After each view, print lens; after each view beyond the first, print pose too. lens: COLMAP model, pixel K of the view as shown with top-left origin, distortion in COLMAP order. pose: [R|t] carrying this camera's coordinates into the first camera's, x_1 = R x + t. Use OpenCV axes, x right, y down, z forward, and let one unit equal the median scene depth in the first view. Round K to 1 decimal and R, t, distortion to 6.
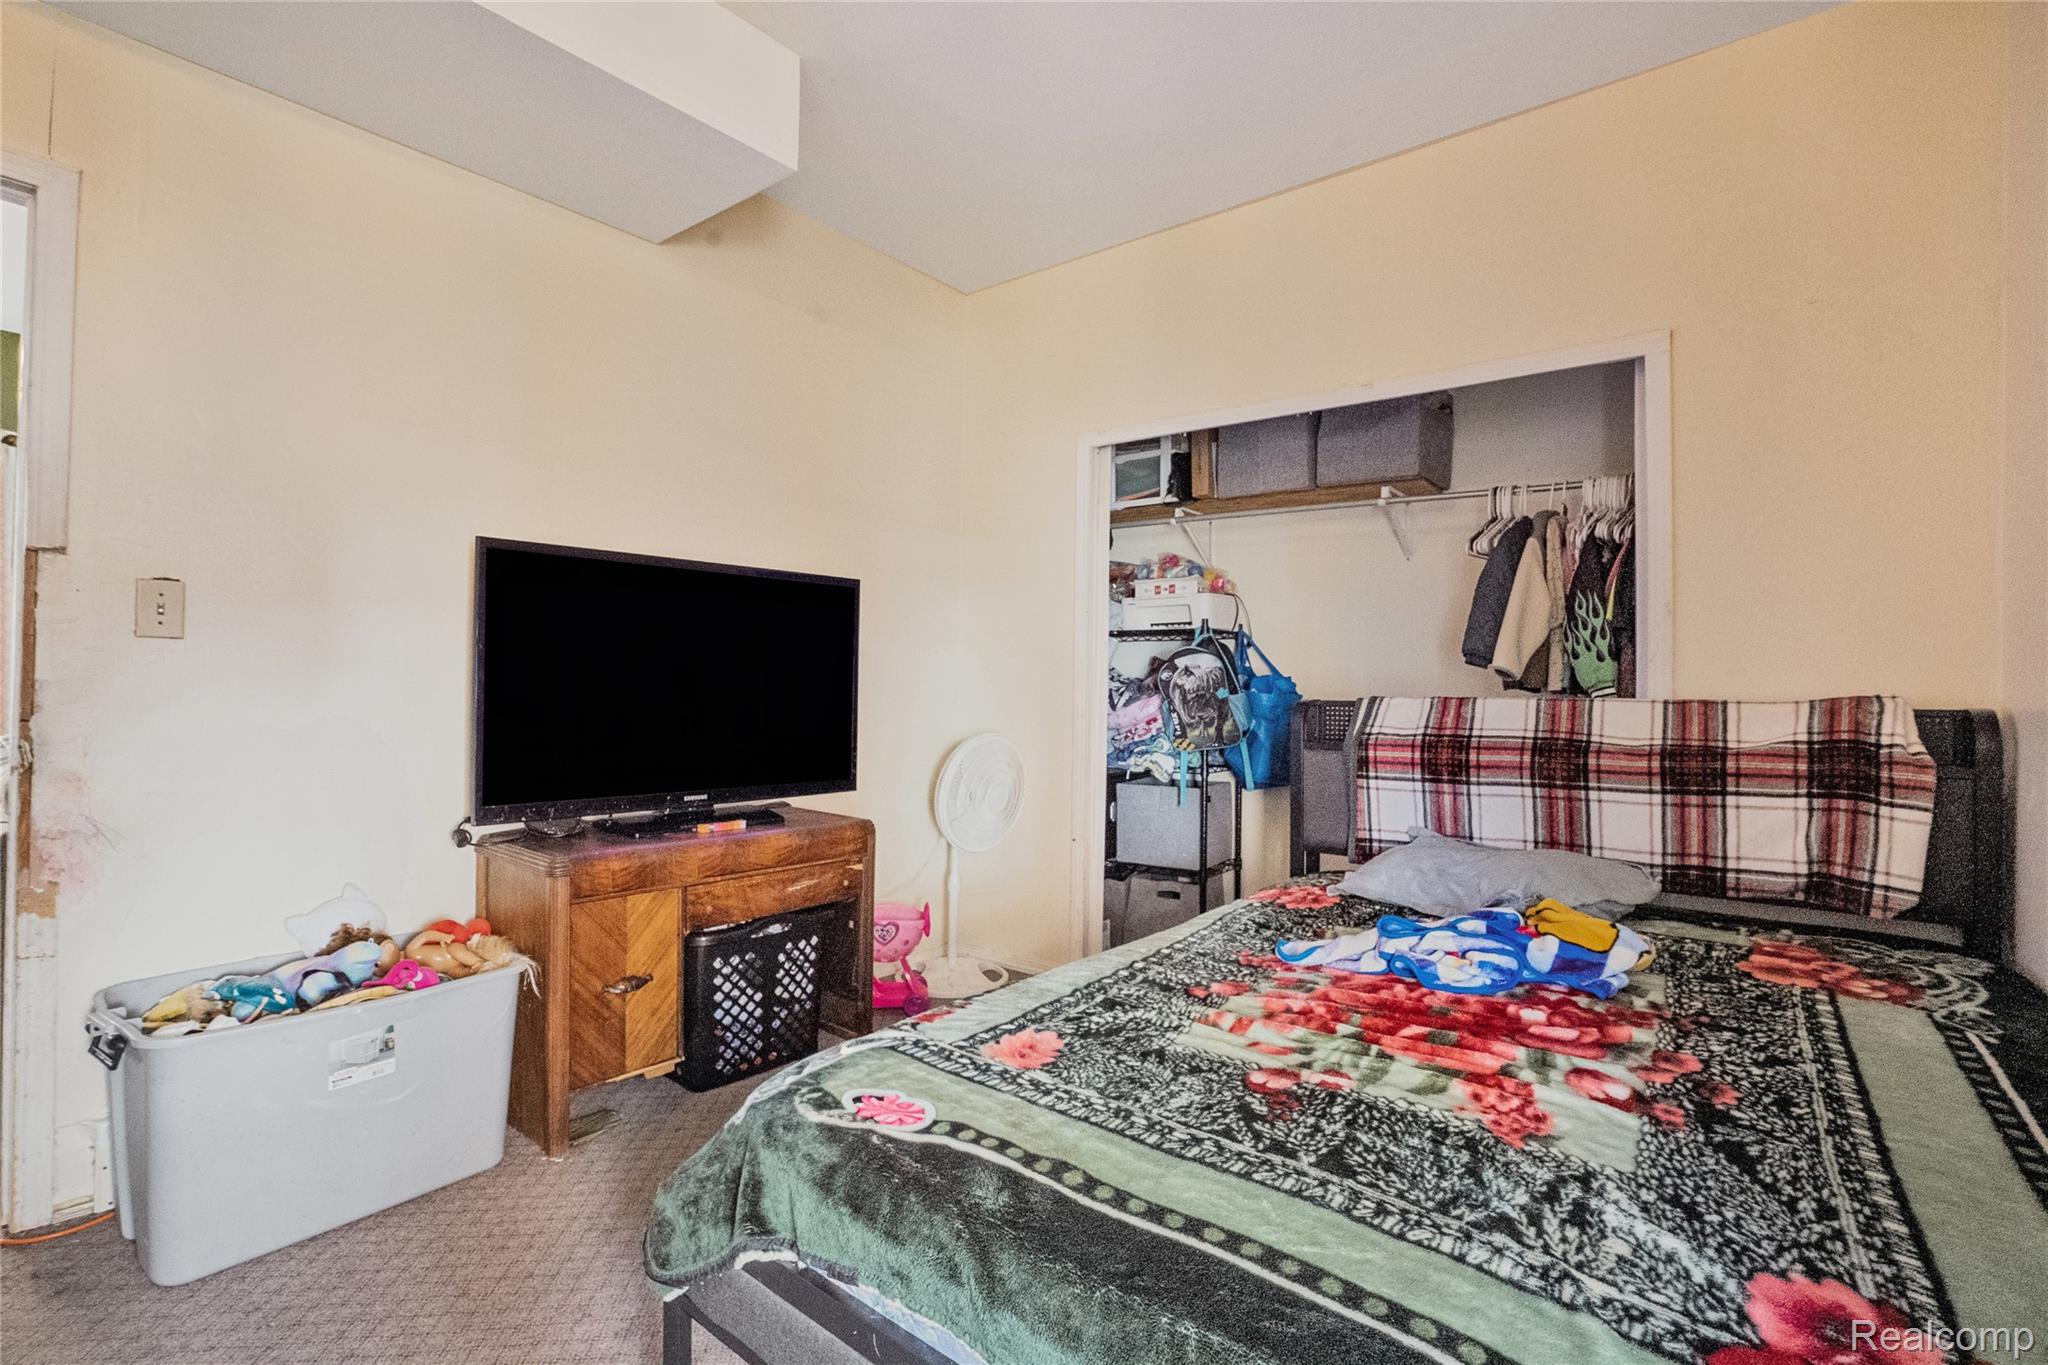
lens RADIAL K [[950.5, 0, 1023.3], [0, 950.5, 687.7], [0, 0, 1]] dist [-0.043015, 0.013279]
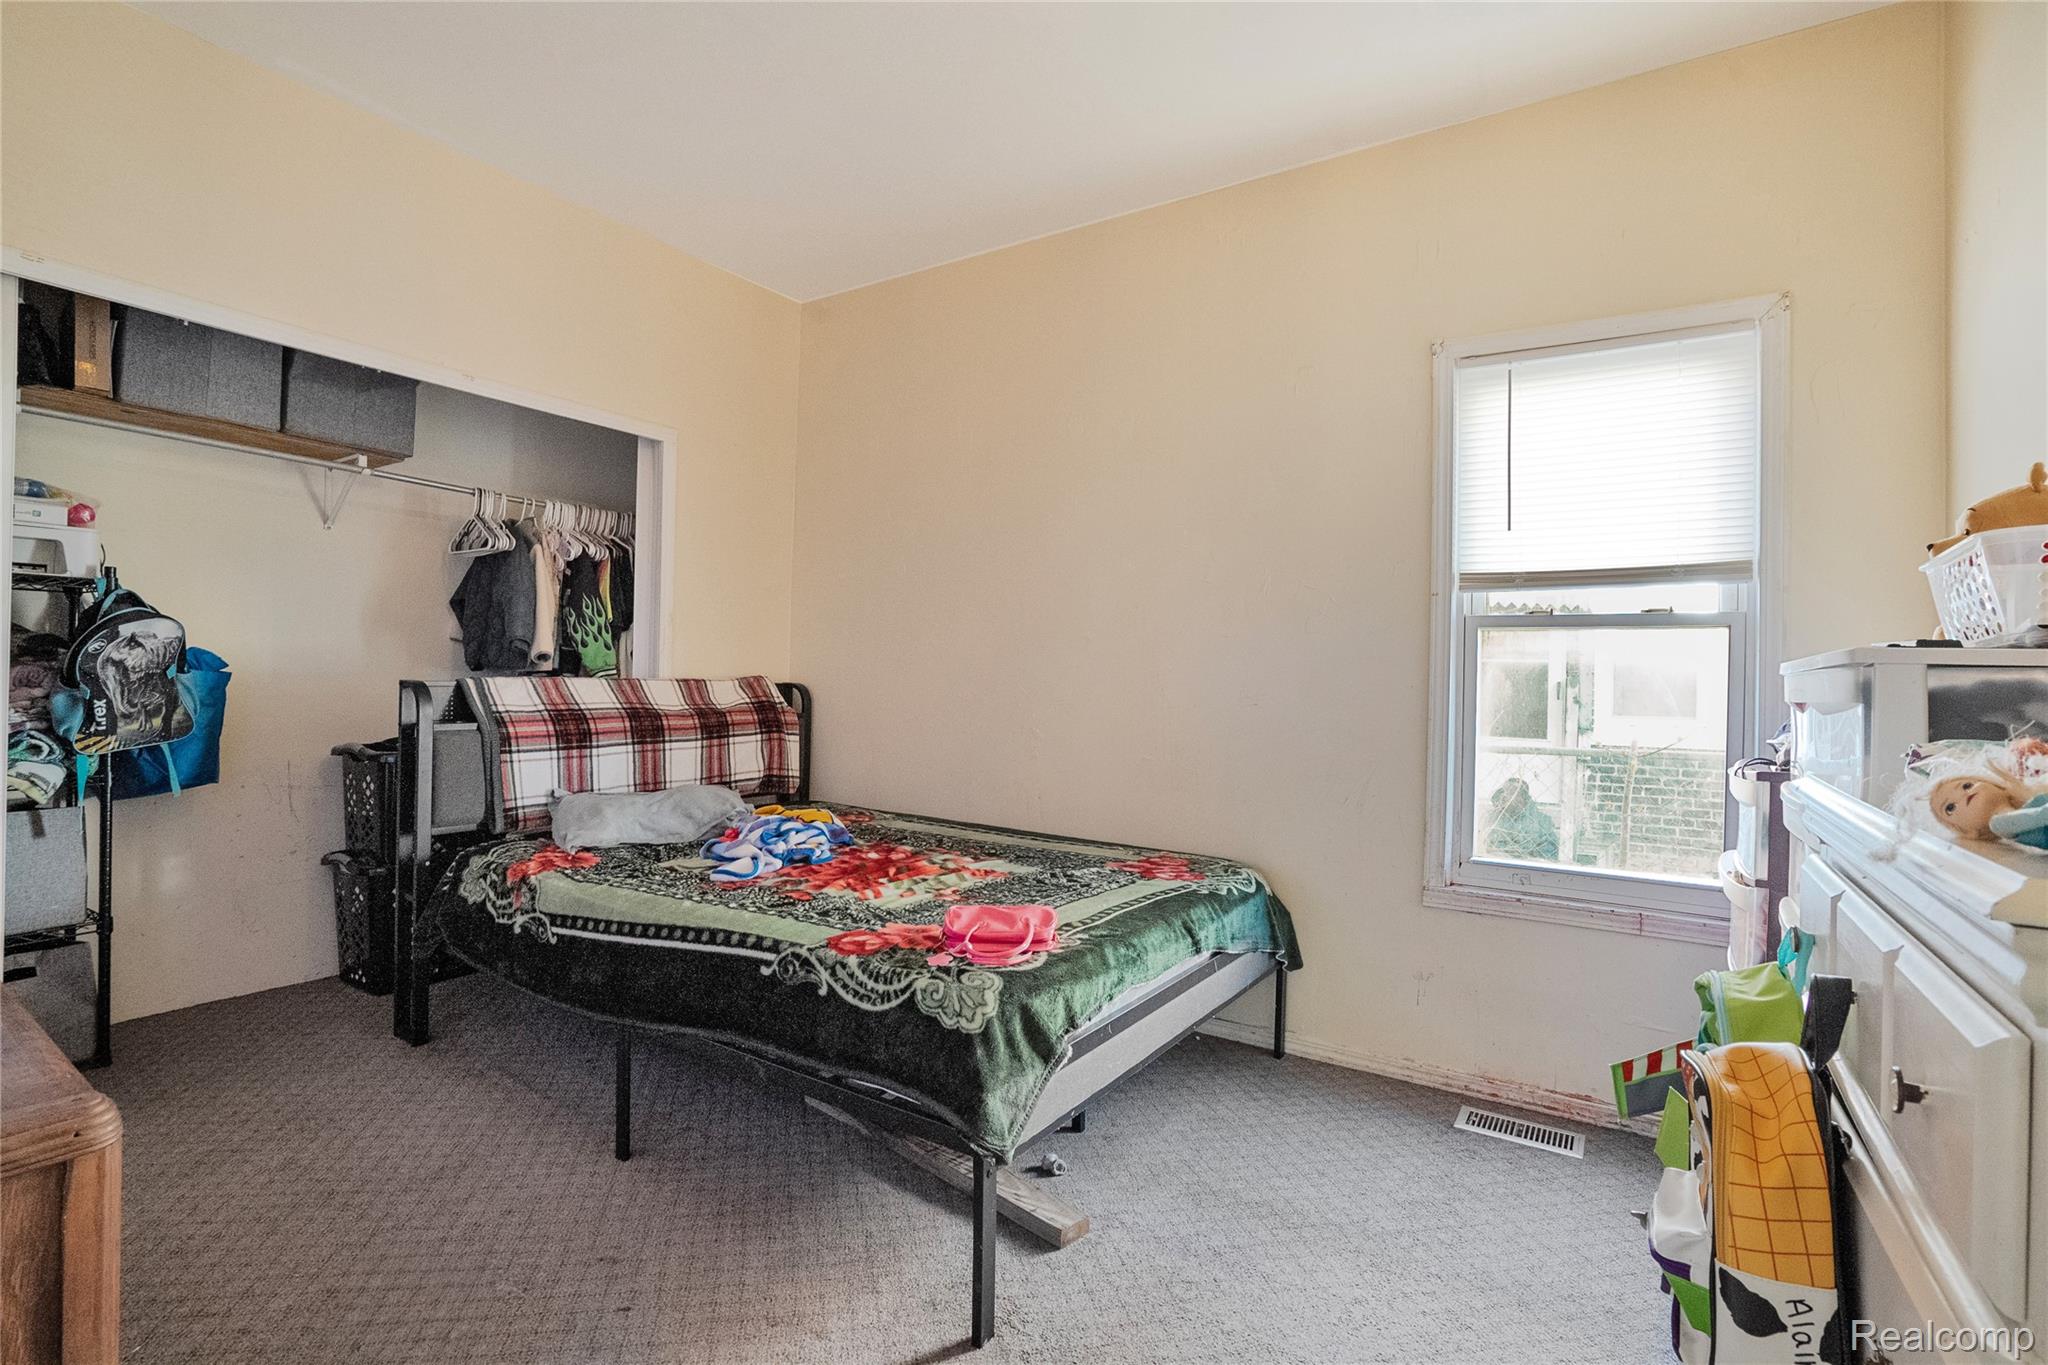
lens RADIAL K [[950.5, 0, 1022.4], [0, 950.5, 673.5], [0, 0, 1]] dist [-0.043015, 0.013279]
pose [[-0.084183, -0.001939, 0.996448, -0.758356], [-0.013833, 0.999904, 0.000777, -0.003635], [-0.996354, -0.013719, -0.084201, 0.504829]]
